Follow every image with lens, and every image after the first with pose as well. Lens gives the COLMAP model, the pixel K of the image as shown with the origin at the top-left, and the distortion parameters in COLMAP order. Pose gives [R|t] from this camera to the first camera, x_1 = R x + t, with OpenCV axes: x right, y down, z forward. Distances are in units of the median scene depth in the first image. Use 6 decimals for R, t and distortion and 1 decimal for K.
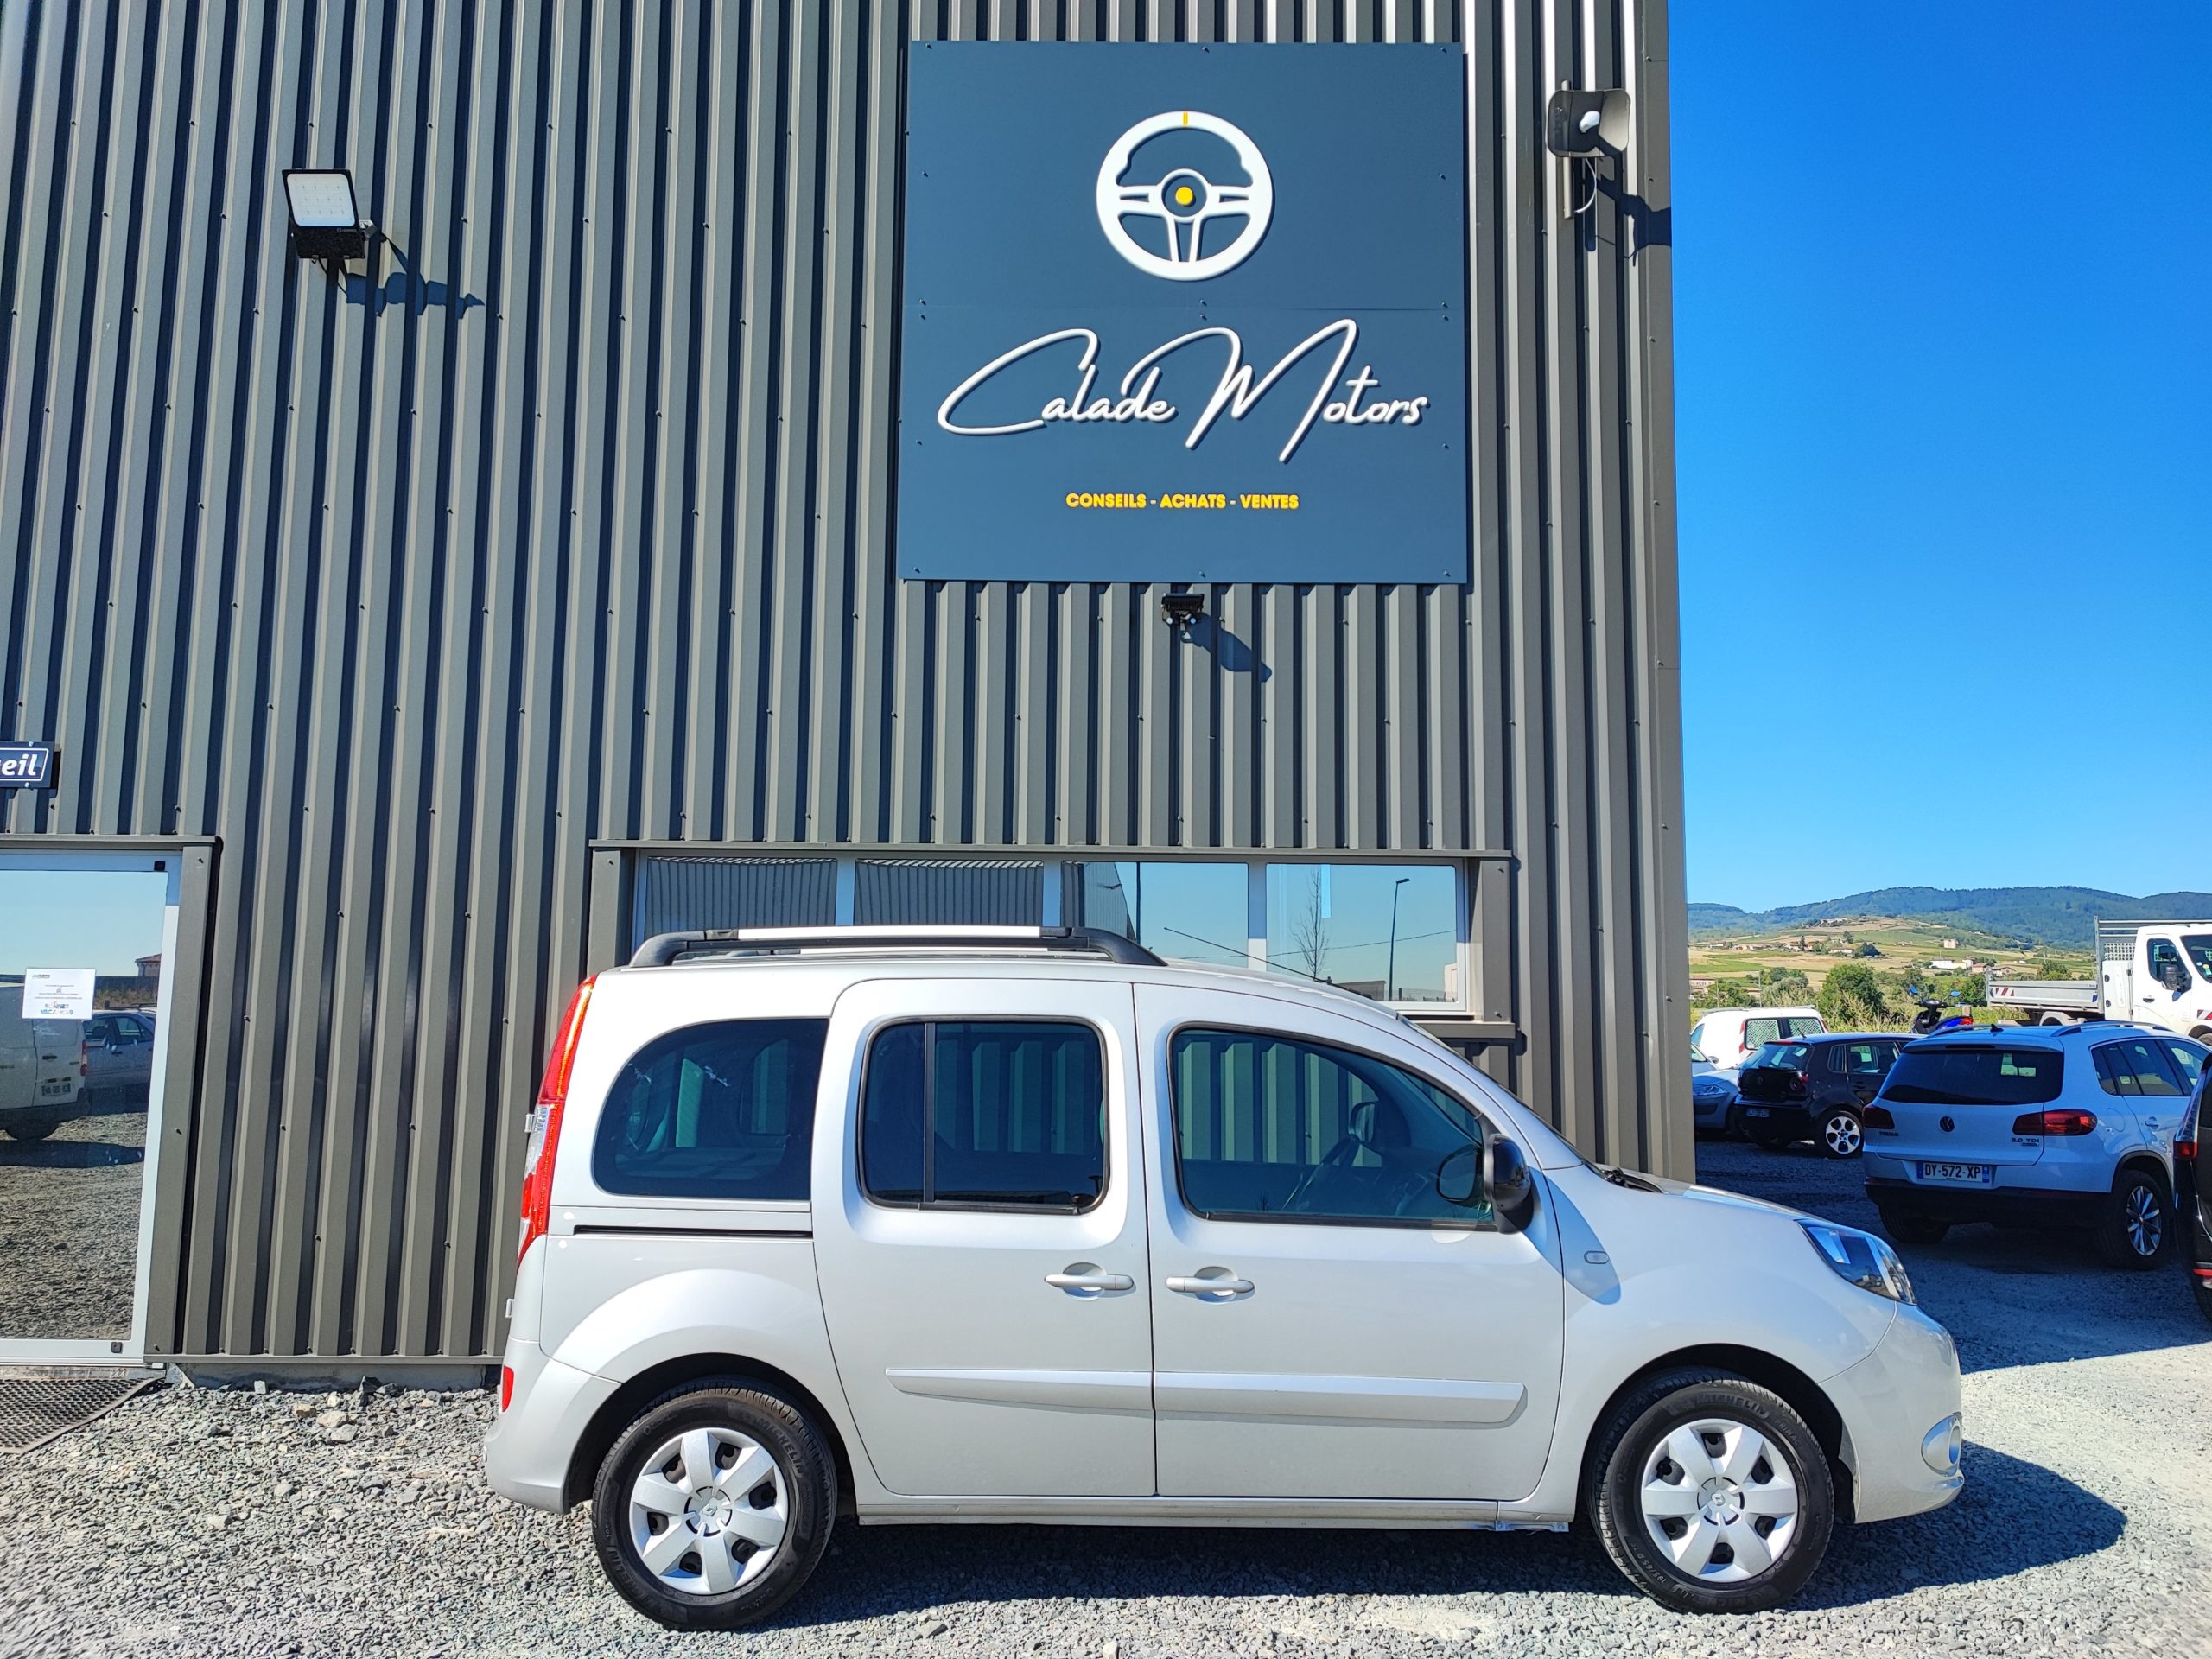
lens RADIAL K [[1692.9, 0, 1122.1], [0, 1692.9, 826.0], [0, 0, 1]] dist [0.045015, -0.054606]
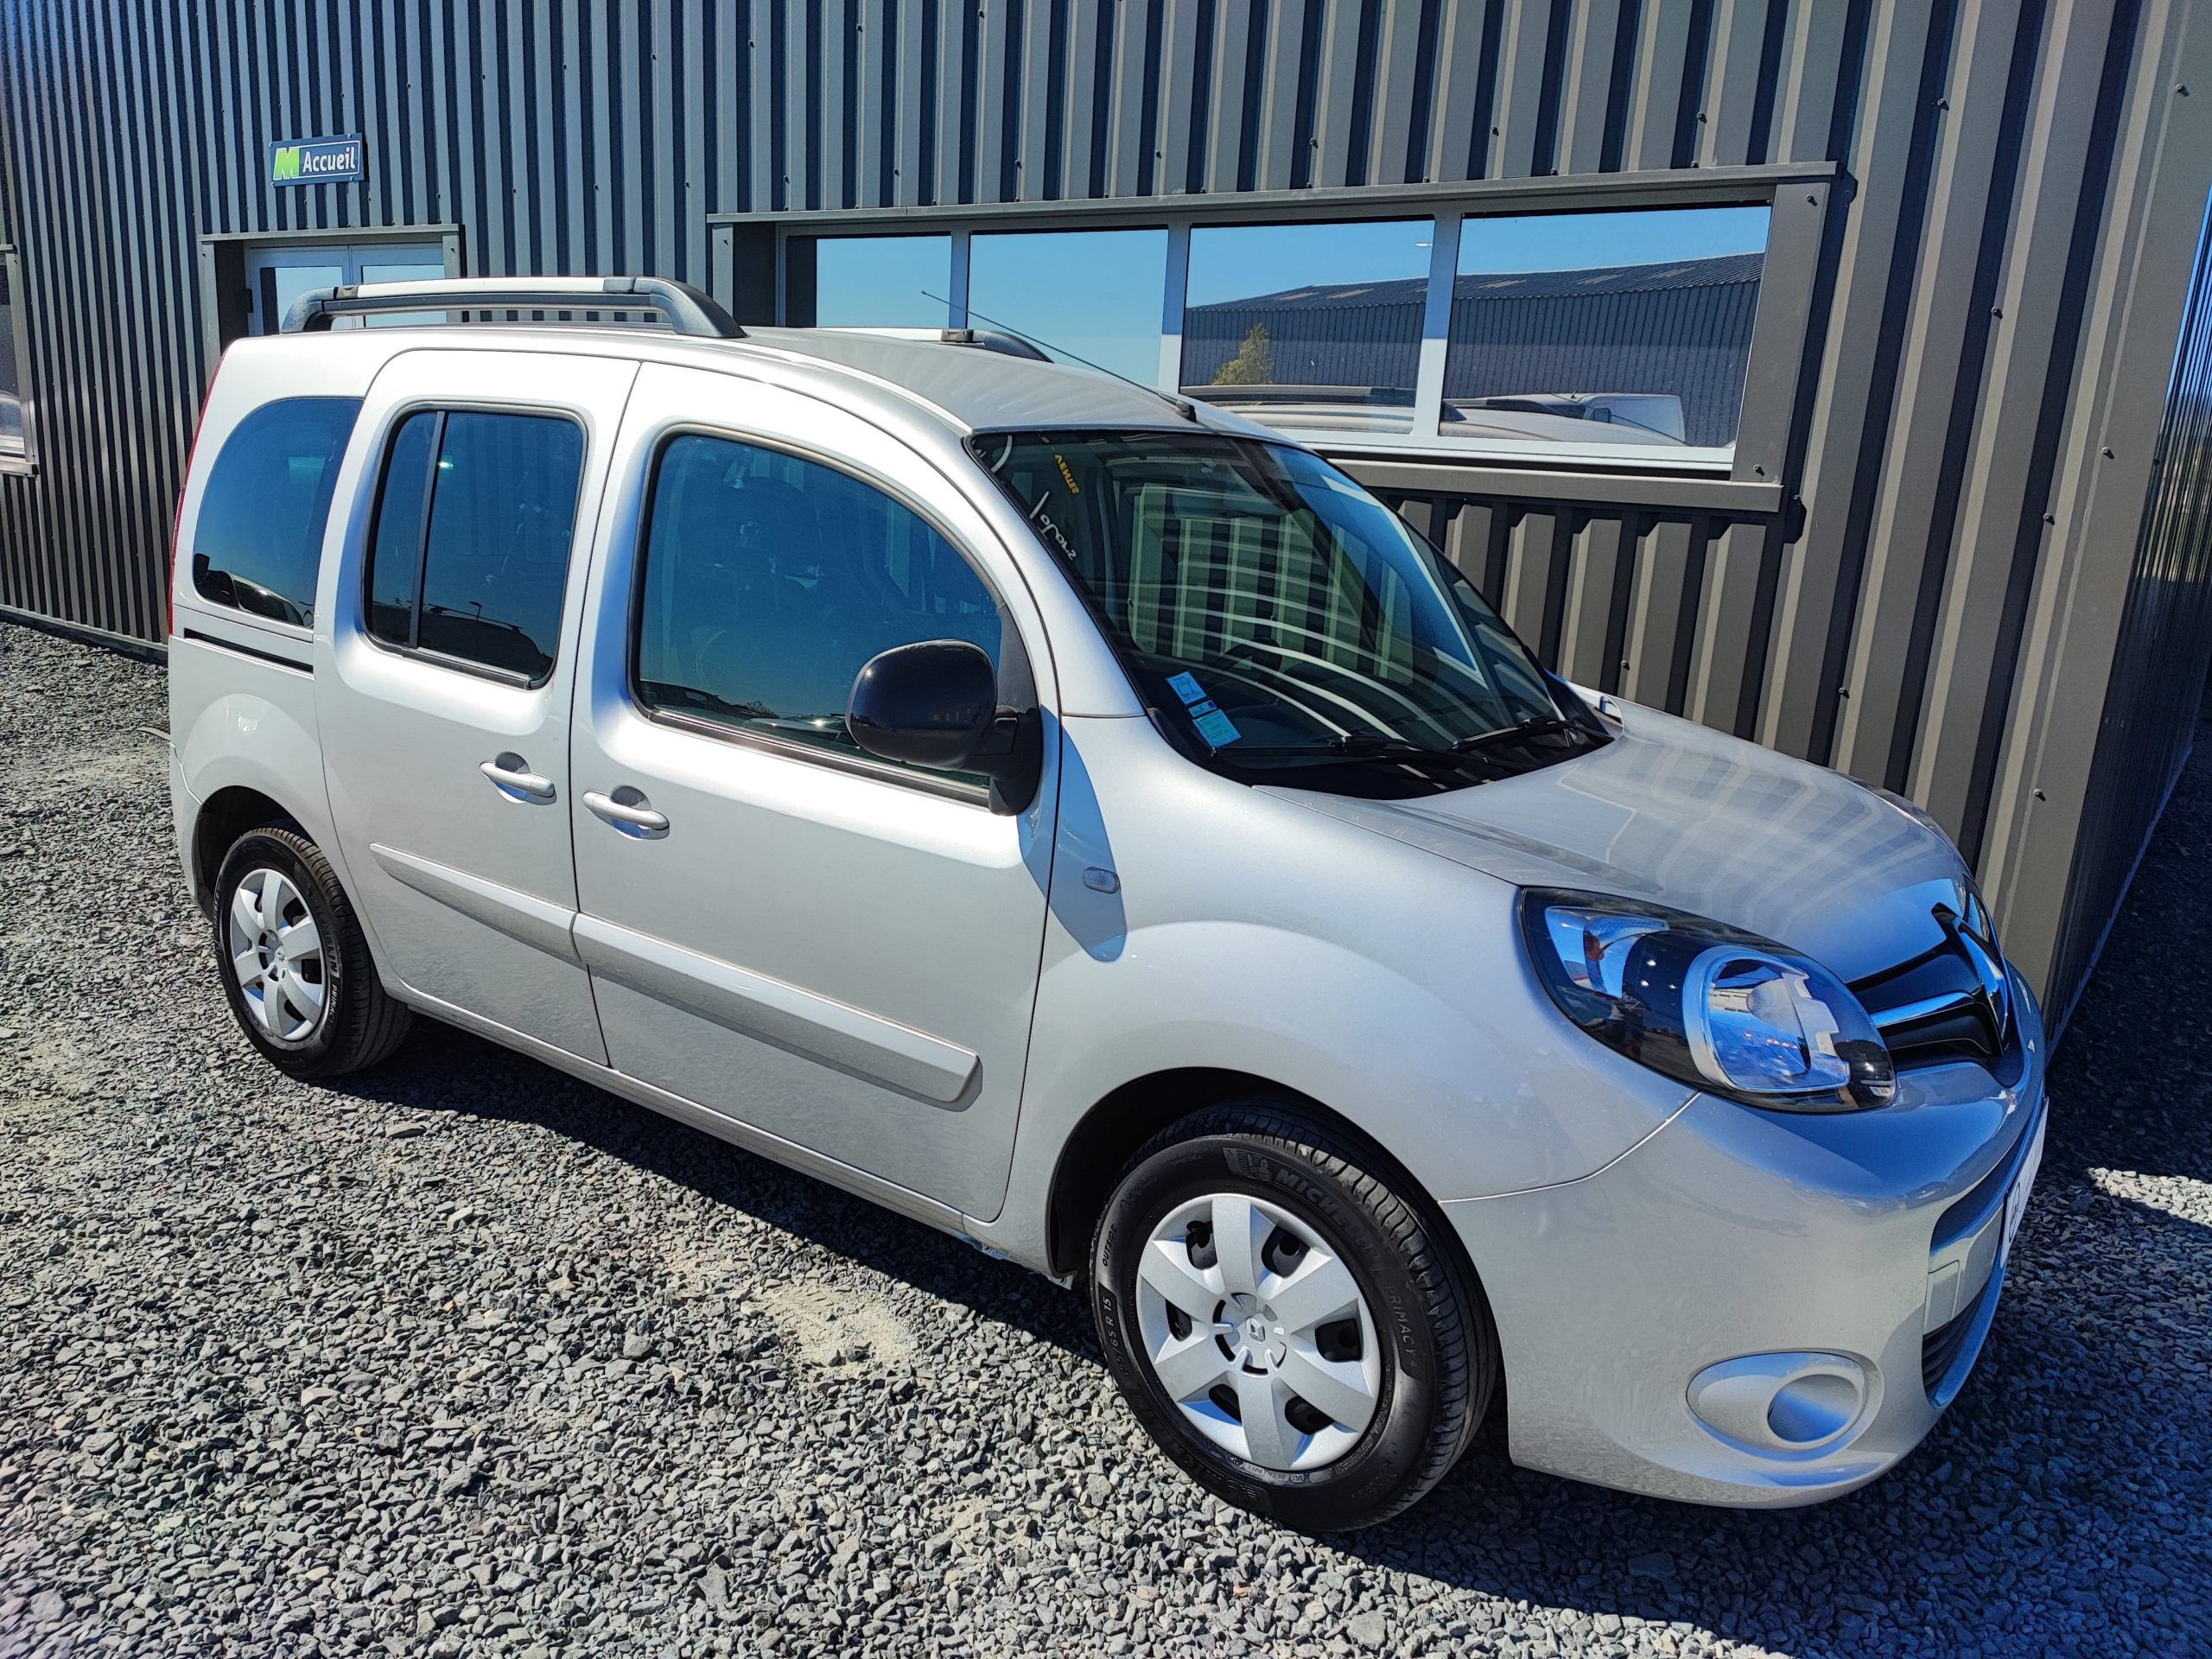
lens RADIAL K [[1692.9, 0, 1091.1], [0, 1692.9, 837.2], [0, 0, 1]] dist [0.045015, -0.054606]
pose [[0.793334, 0.171417, -0.584156, 0.396017], [0.015520, 0.953534, 0.300886, 0.052536], [0.608589, -0.247769, 0.753810, 0.397132]]
